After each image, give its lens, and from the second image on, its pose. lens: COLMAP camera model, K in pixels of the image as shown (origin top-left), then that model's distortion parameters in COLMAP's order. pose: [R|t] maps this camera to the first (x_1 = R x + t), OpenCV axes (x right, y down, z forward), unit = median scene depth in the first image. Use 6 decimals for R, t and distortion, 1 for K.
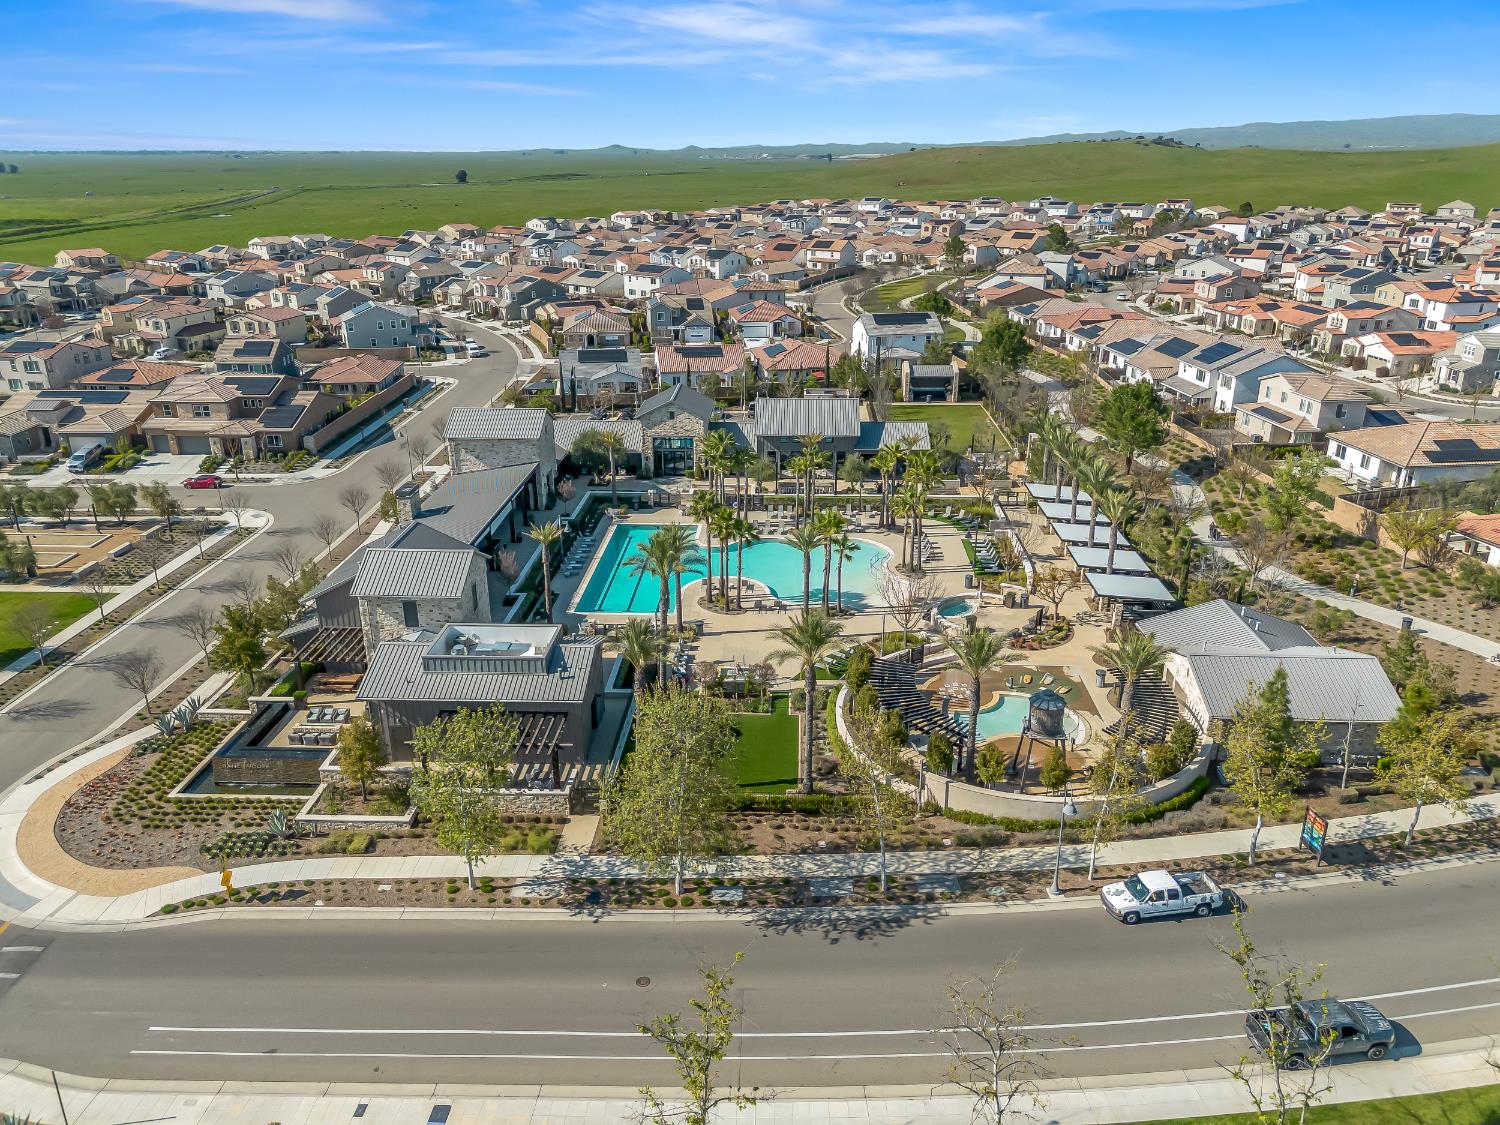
lens RADIAL K [[1077.6, 0, 750.0], [0, 1077.6, 562.5], [0, 0, 1]] dist [0.076342, -0.069359]
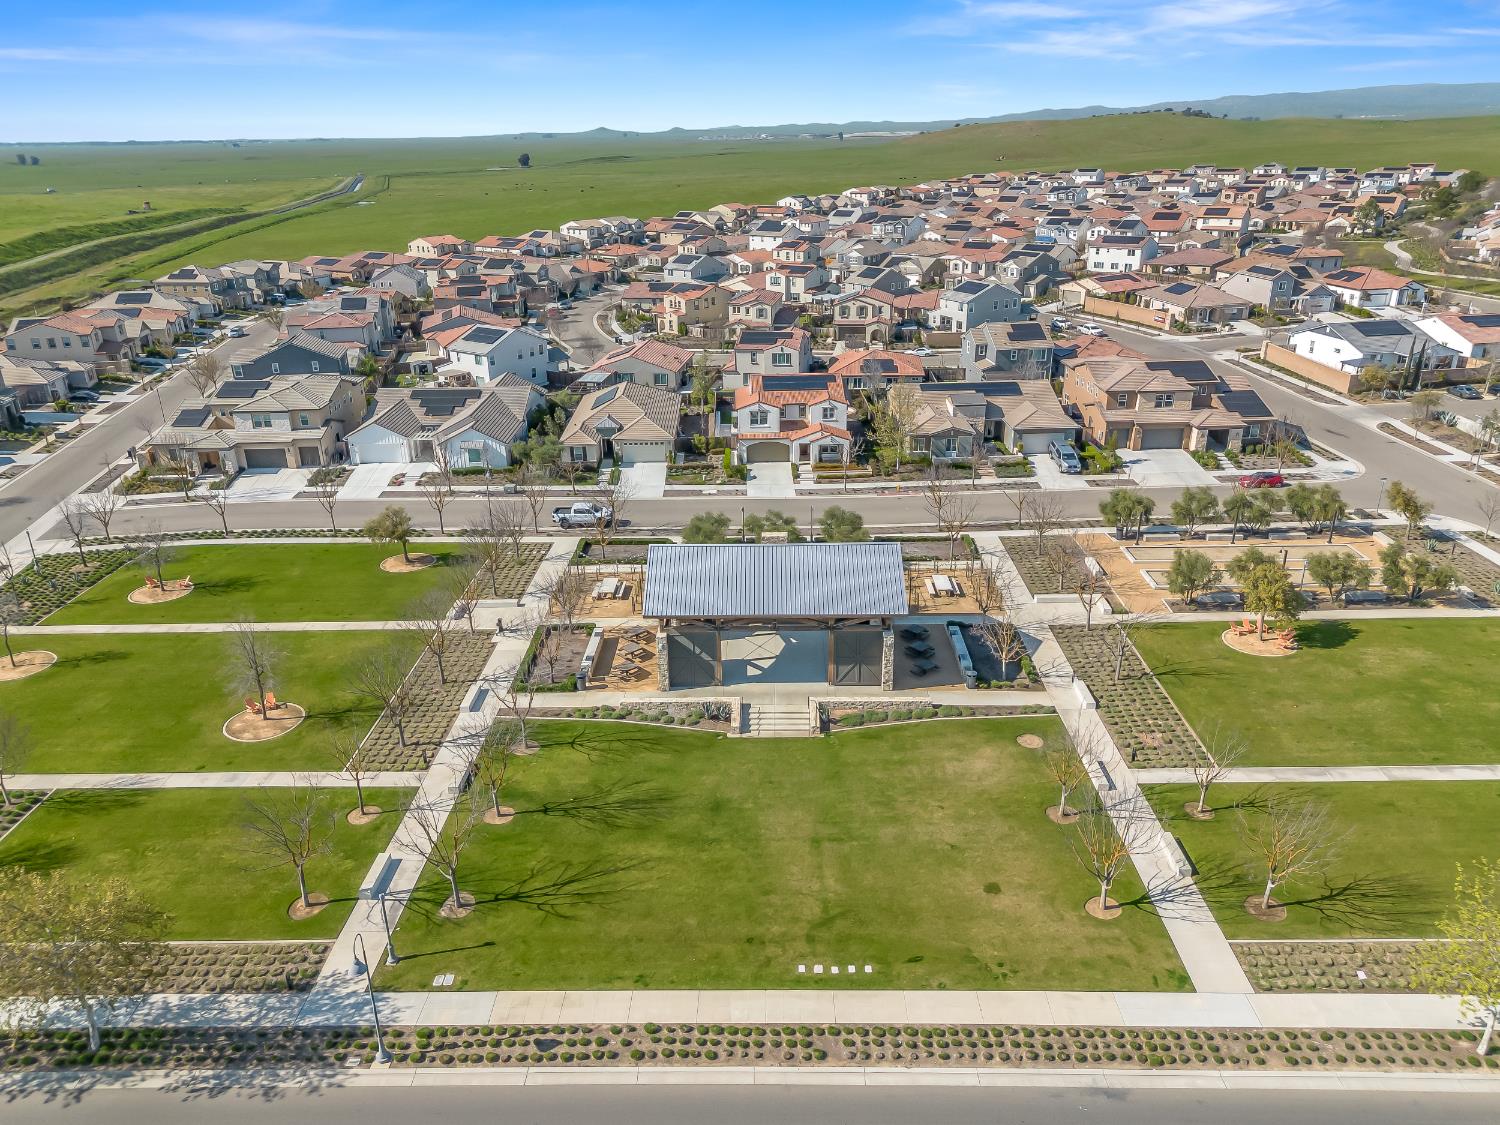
lens RADIAL K [[1070.5, 0, 750.0], [0, 1070.5, 562.5], [0, 0, 1]] dist [0.068877, -0.063732]
pose [[0.999577, -0.022814, 0.018052, -0.889427], [0.022494, 0.999589, 0.017749, -0.030435], [-0.018449, -0.017335, 0.999680, 0.127006]]
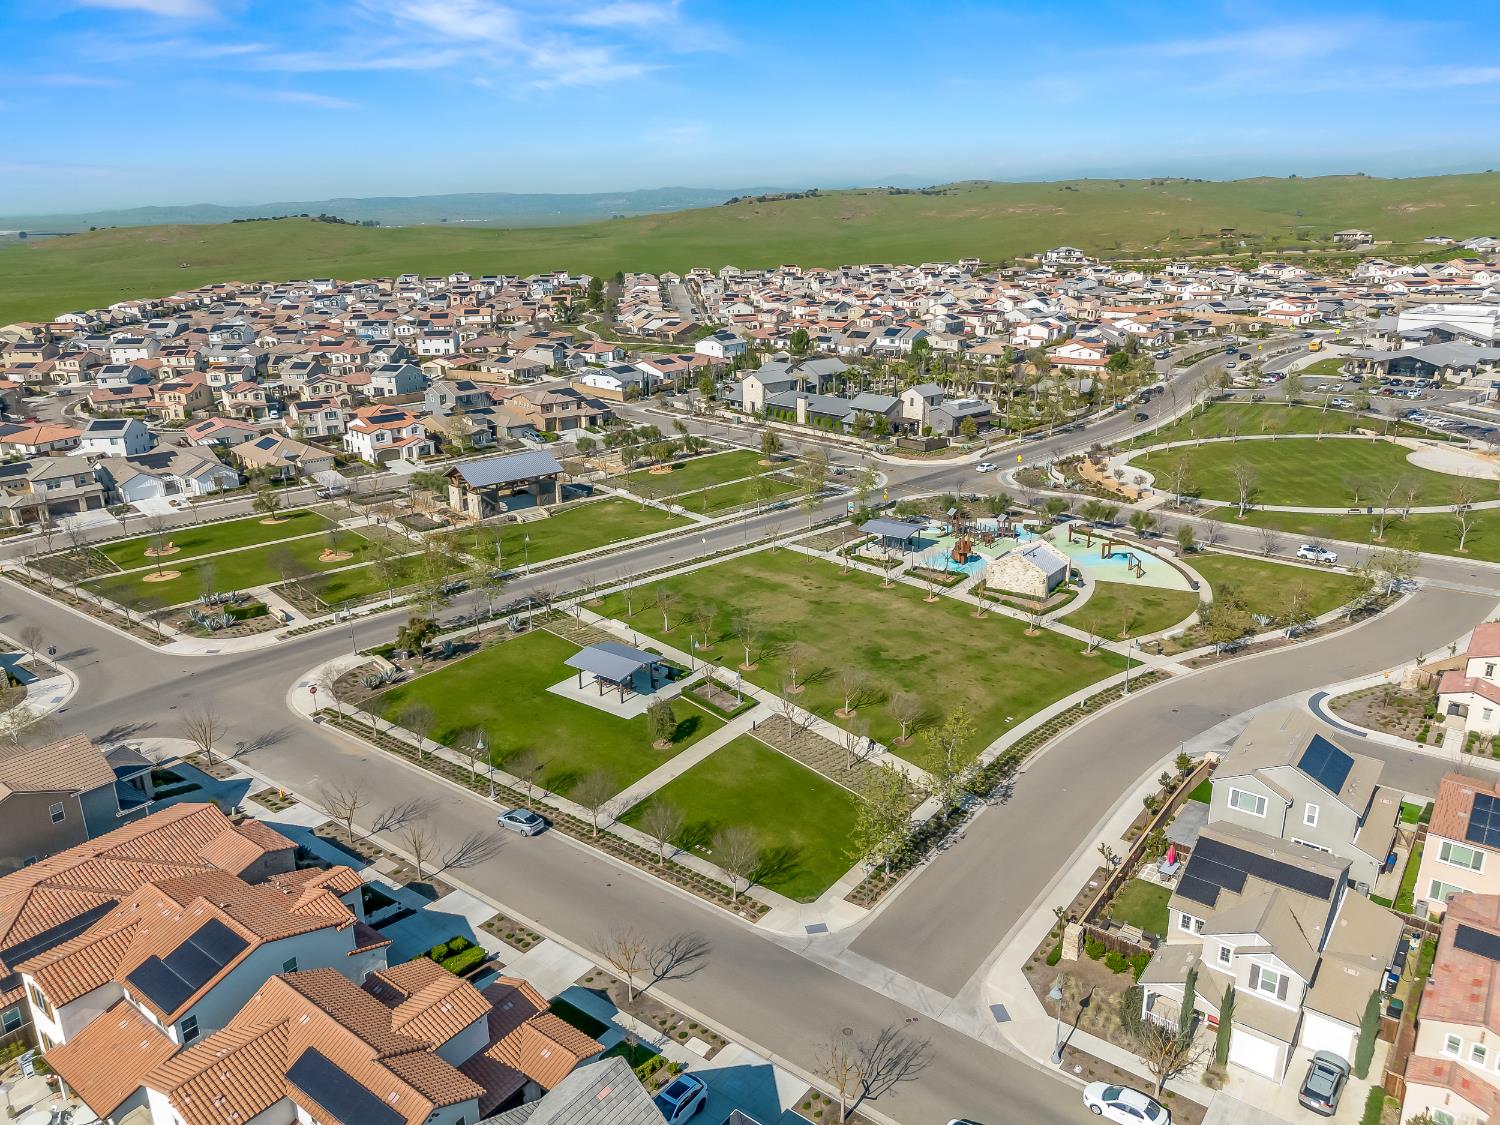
lens RADIAL K [[1070.5, 0, 750.0], [0, 1070.5, 562.5], [0, 0, 1]] dist [0.068877, -0.063732]
pose [[0.725060, -0.222467, 0.651764, -1.580046], [0.259038, 0.964988, 0.041211, 0.129638], [-0.638112, 0.138951, 0.757302, -0.569023]]
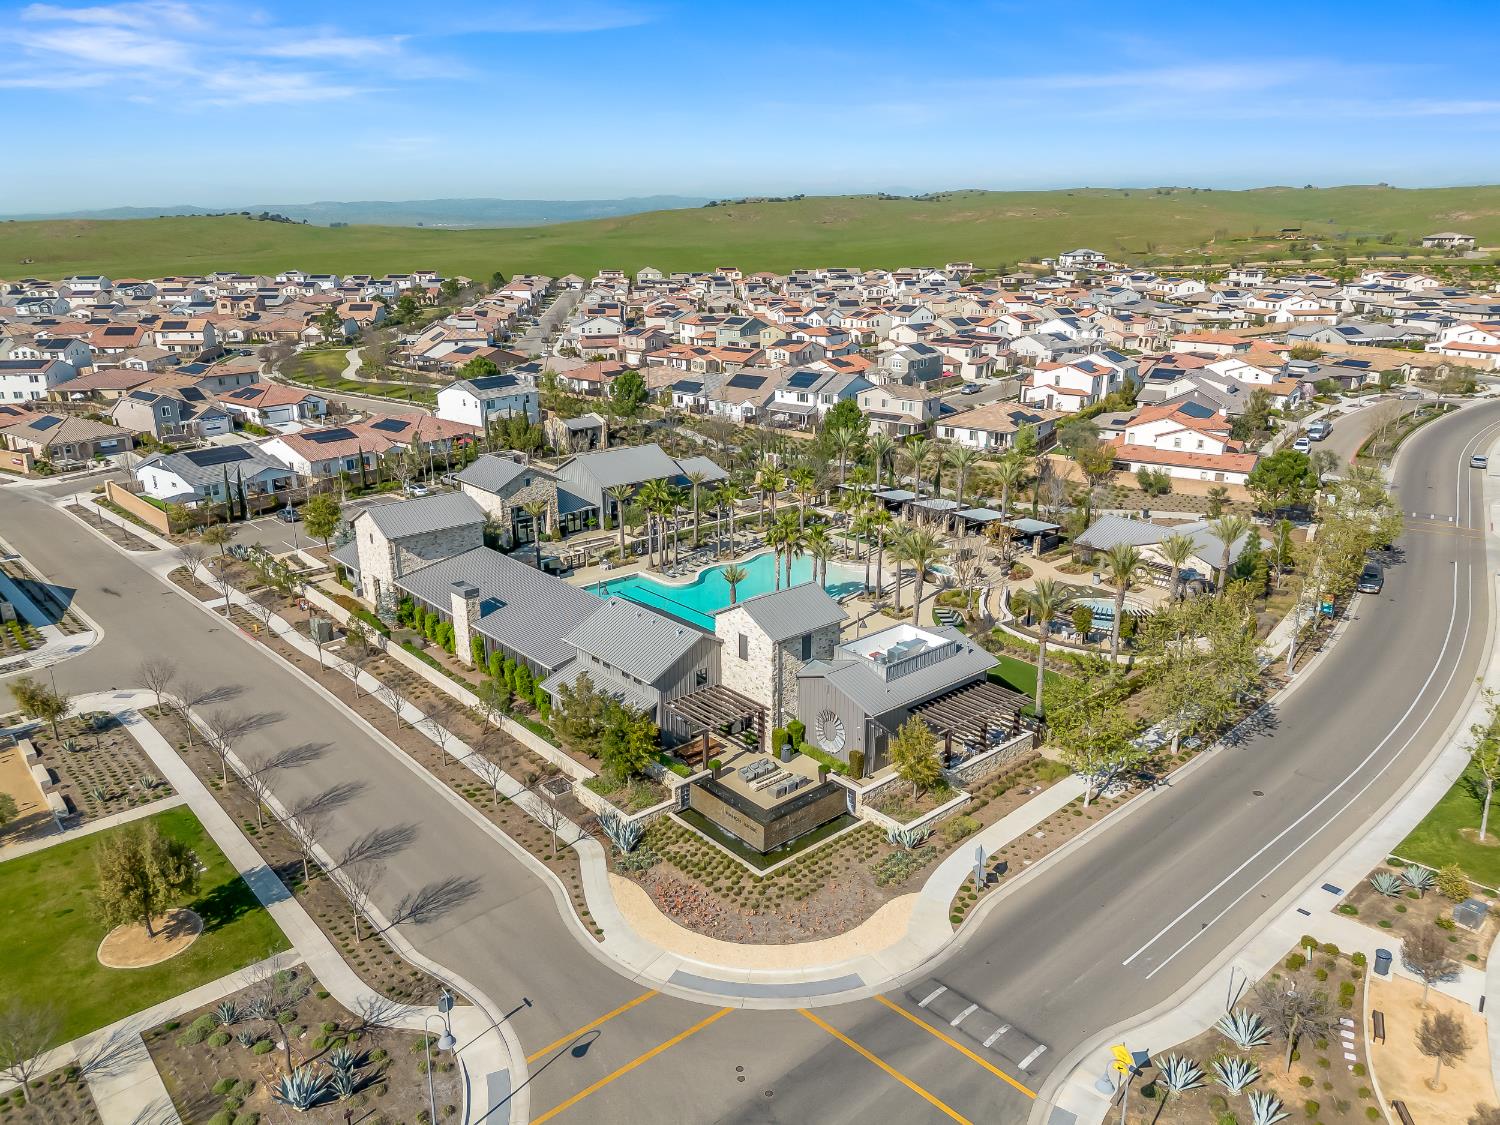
lens RADIAL K [[1077.6, 0, 750.0], [0, 1077.6, 562.5], [0, 0, 1]] dist [0.076342, -0.069359]
pose [[0.722412, -0.207630, 0.659553, -0.546281], [0.248547, 0.968074, 0.032519, -0.043111], [-0.645248, 0.140438, 0.750954, 0.122347]]
